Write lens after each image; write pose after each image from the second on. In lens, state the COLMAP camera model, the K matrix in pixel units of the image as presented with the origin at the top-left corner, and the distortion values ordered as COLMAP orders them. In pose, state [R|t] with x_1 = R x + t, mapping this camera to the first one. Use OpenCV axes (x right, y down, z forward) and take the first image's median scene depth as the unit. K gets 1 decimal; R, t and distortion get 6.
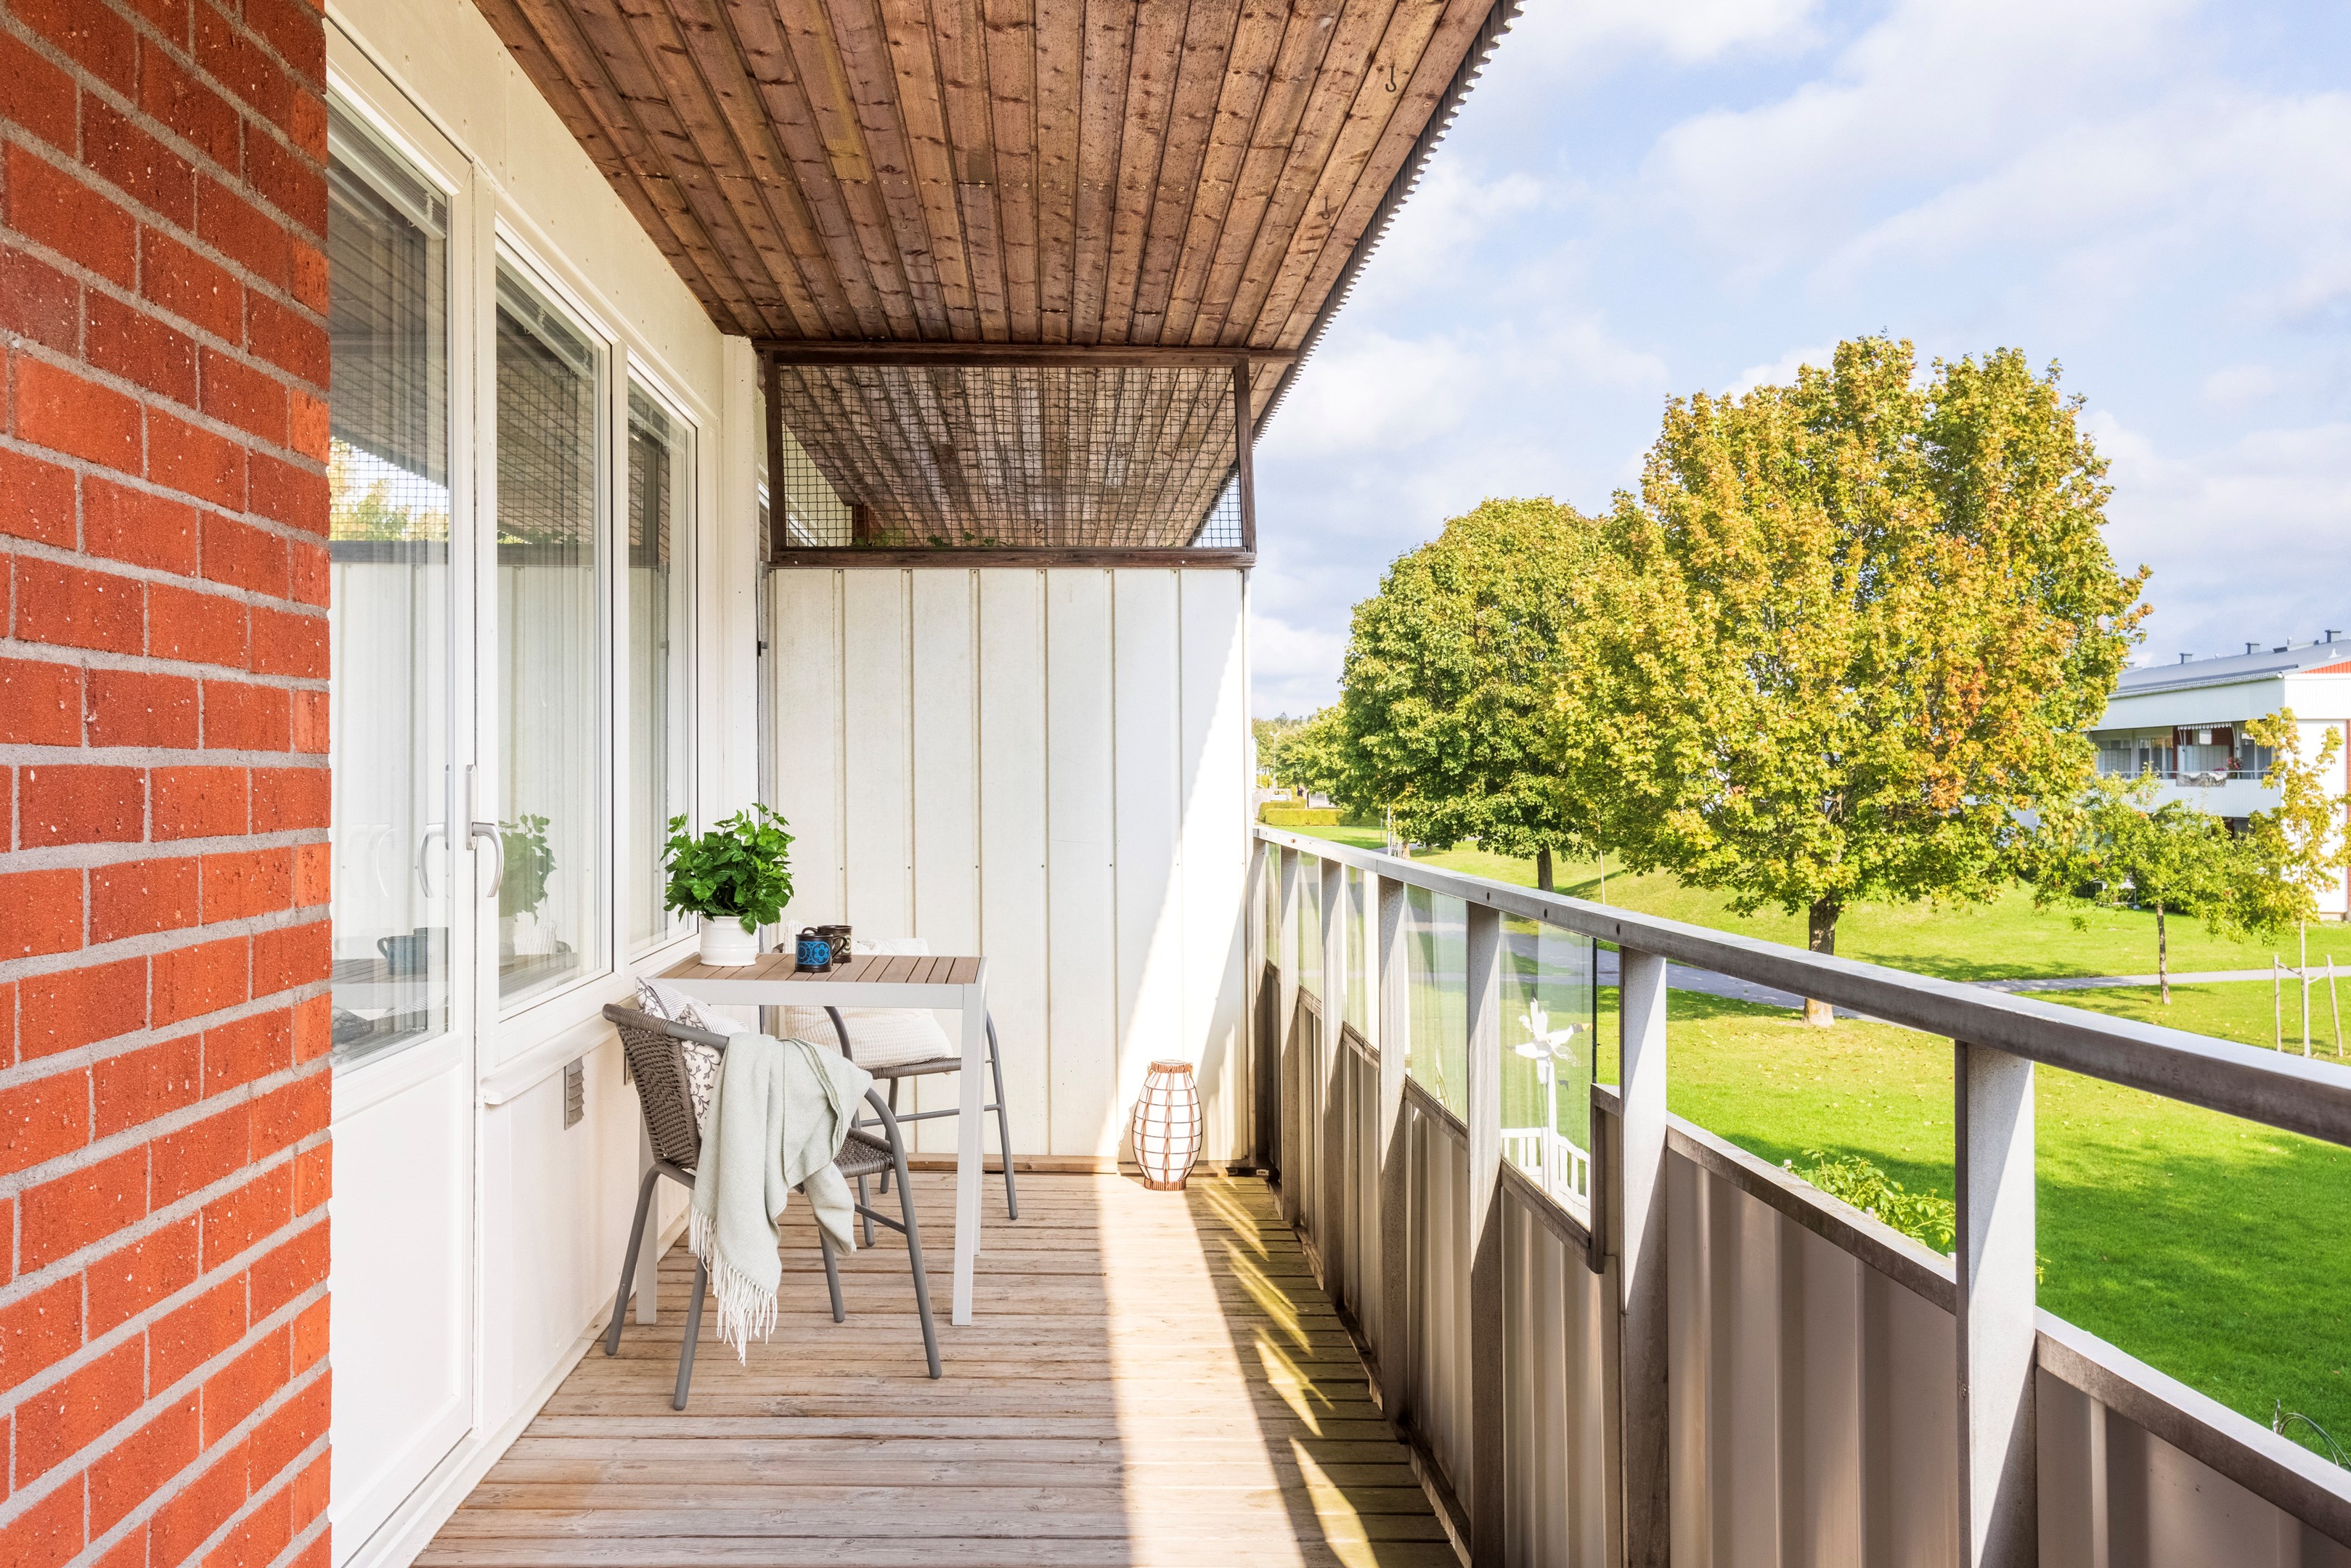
lens RADIAL K [[2160.7, 0, 1173.0], [0, 2160.7, 759.7], [0, 0, 1]] dist [0.033071, -0.005858]
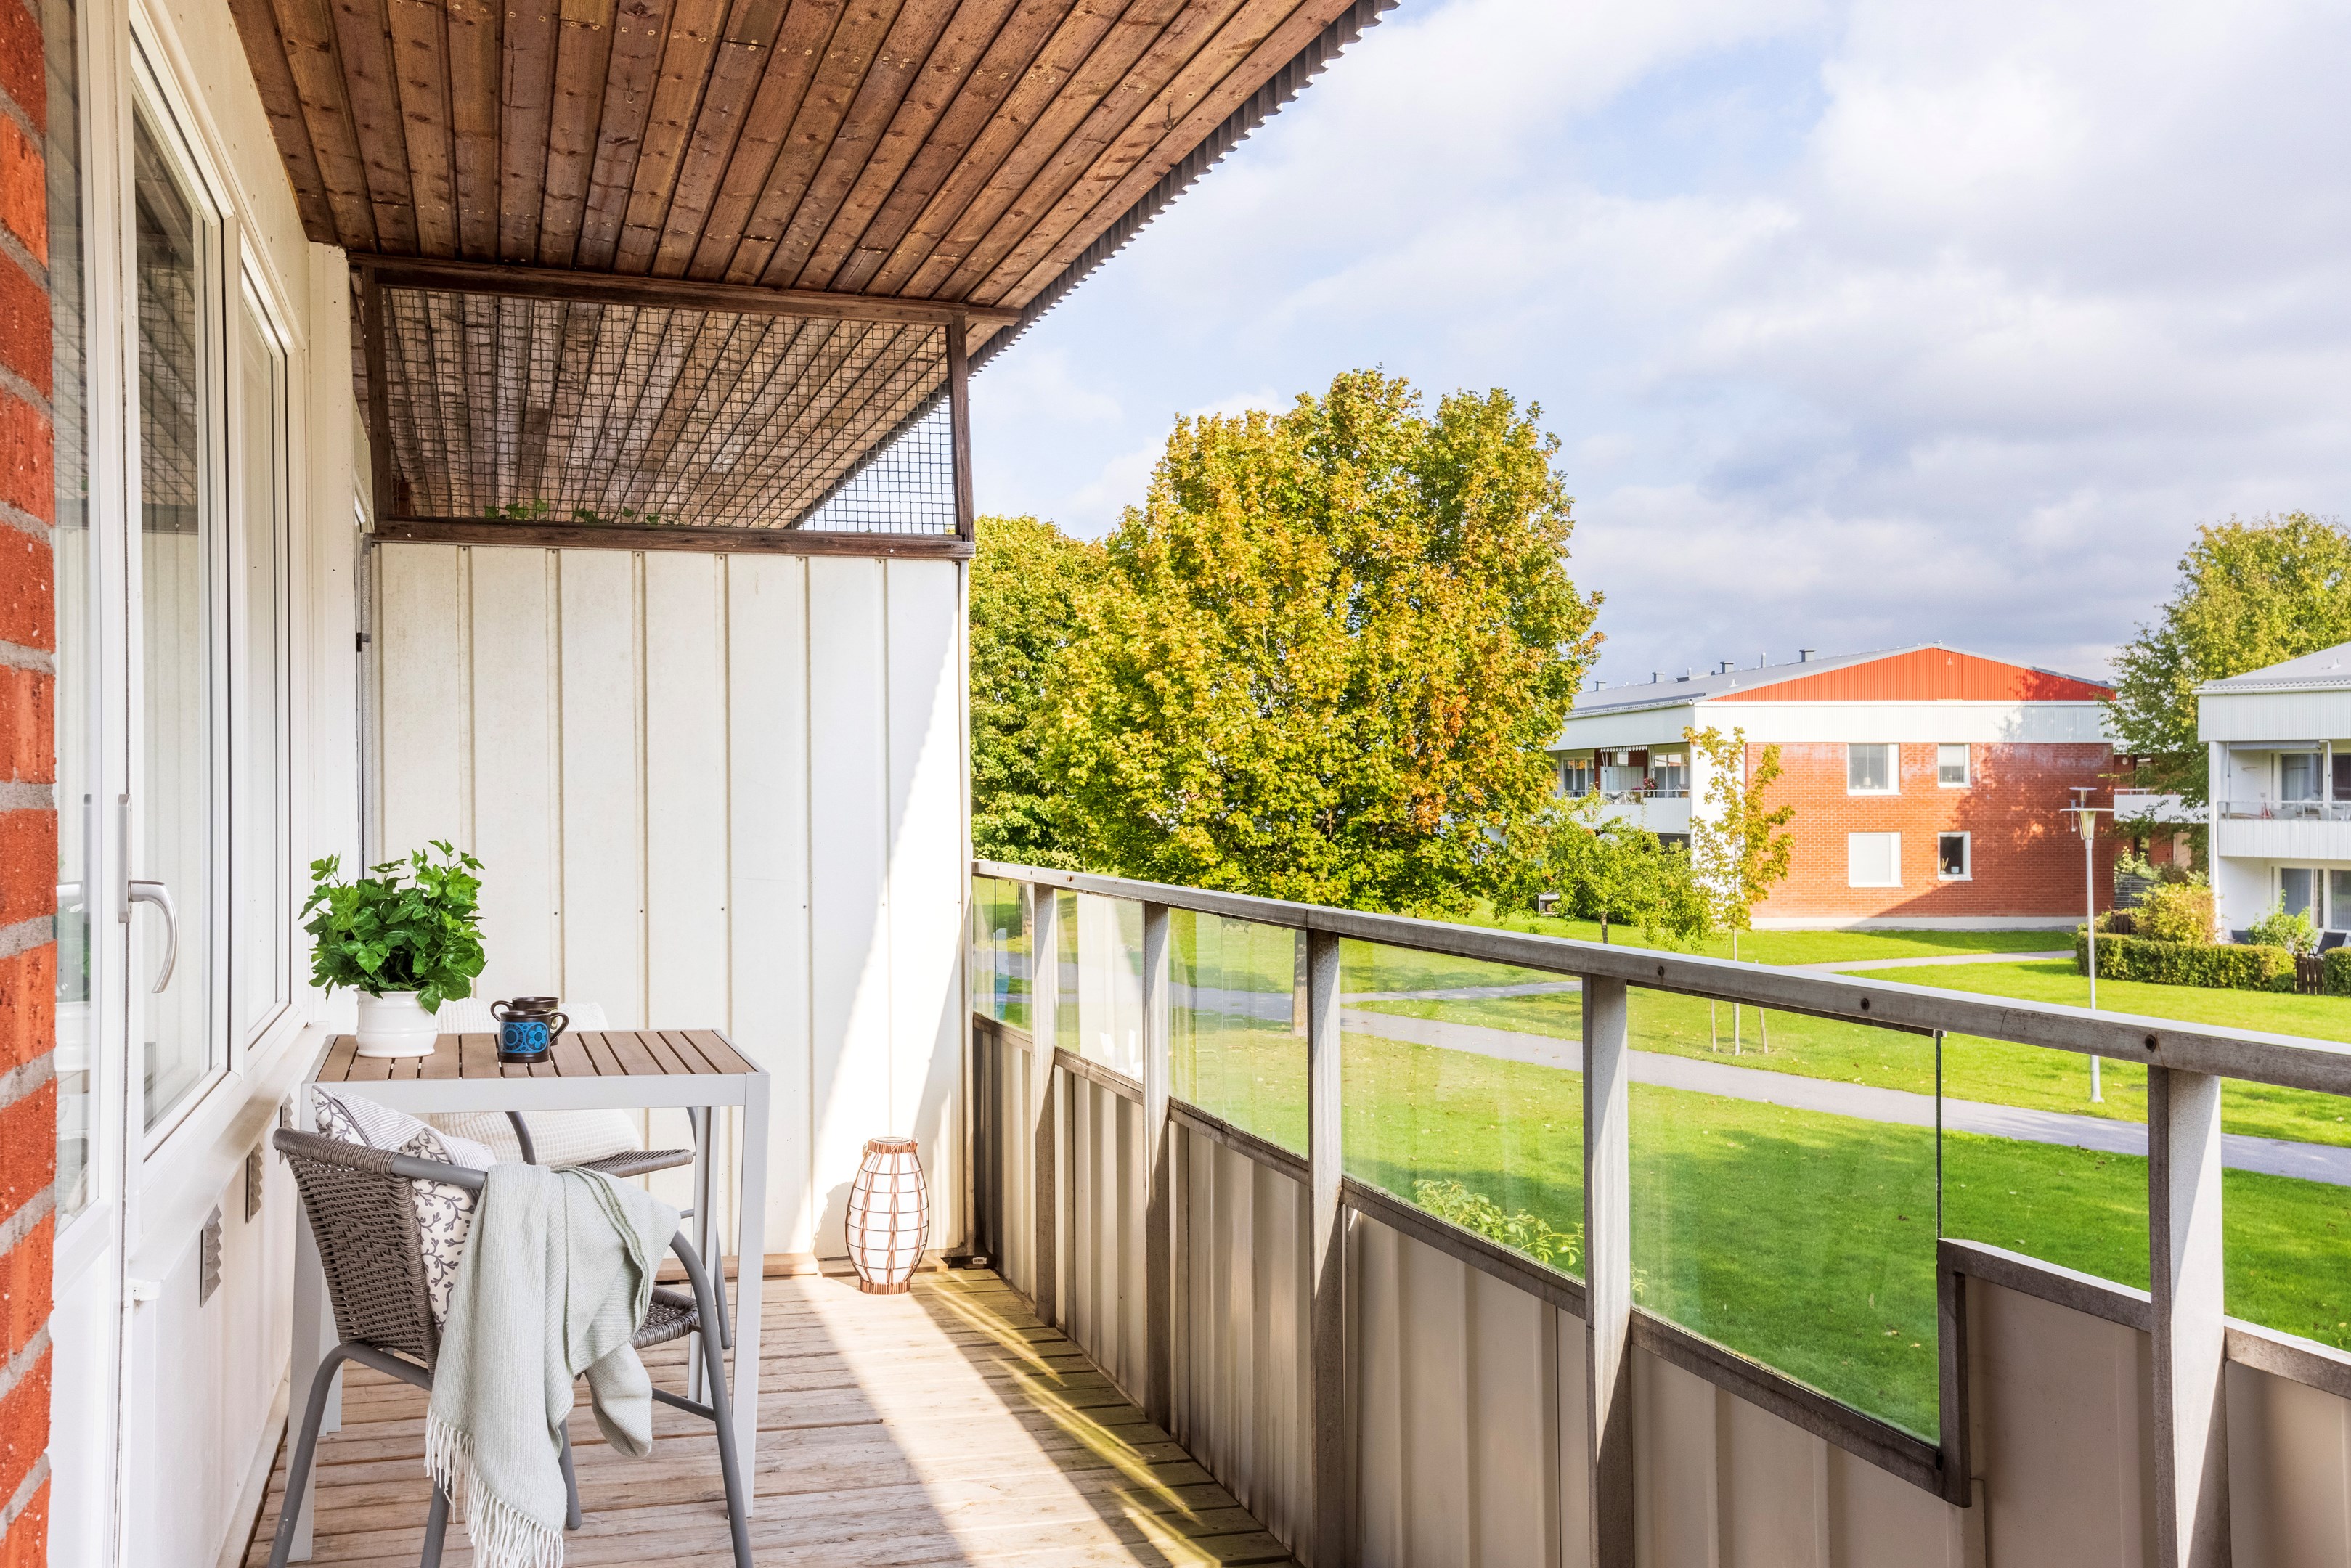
lens RADIAL K [[2149.0, 0, 1175.5], [0, 2149.0, 784.0], [0, 0, 1]] dist [0.082716, 0.018125]
pose [[0.968619, 0.001424, 0.248544, -0.098262], [-0.002202, 0.999993, 0.002856, -0.001912], [-0.248539, -0.003313, 0.968616, 0.147743]]
